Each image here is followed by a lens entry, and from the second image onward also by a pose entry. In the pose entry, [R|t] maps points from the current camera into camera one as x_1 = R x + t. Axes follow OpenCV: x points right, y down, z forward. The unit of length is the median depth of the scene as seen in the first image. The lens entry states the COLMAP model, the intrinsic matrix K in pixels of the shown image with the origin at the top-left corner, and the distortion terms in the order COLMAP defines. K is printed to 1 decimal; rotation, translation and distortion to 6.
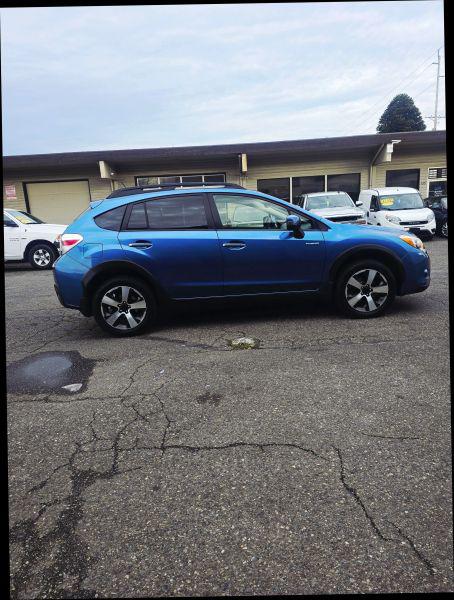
lens RADIAL K [[397.2, 0, 236.4], [0, 397.2, 294.5], [0, 0, 1]] dist [0.047682, -0.028230]
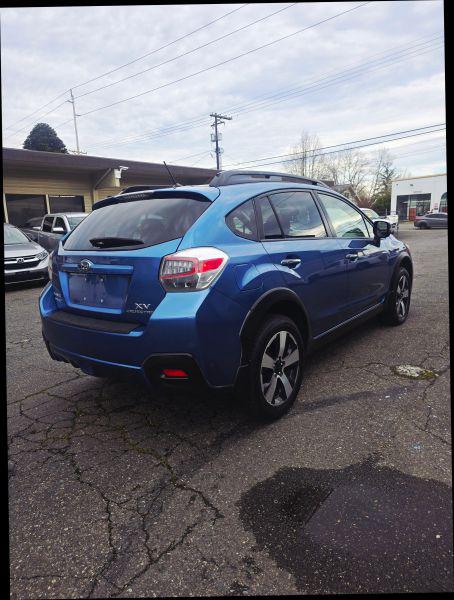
lens RADIAL K [[397.2, 0, 224.0], [0, 397.2, 294.4], [0, 0, 1]] dist [0.047682, -0.028230]
pose [[0.677451, -0.101646, 0.728511, -0.760069], [0.154390, 0.987993, -0.005718, -0.084345], [-0.719183, 0.116349, 0.685010, 0.636278]]
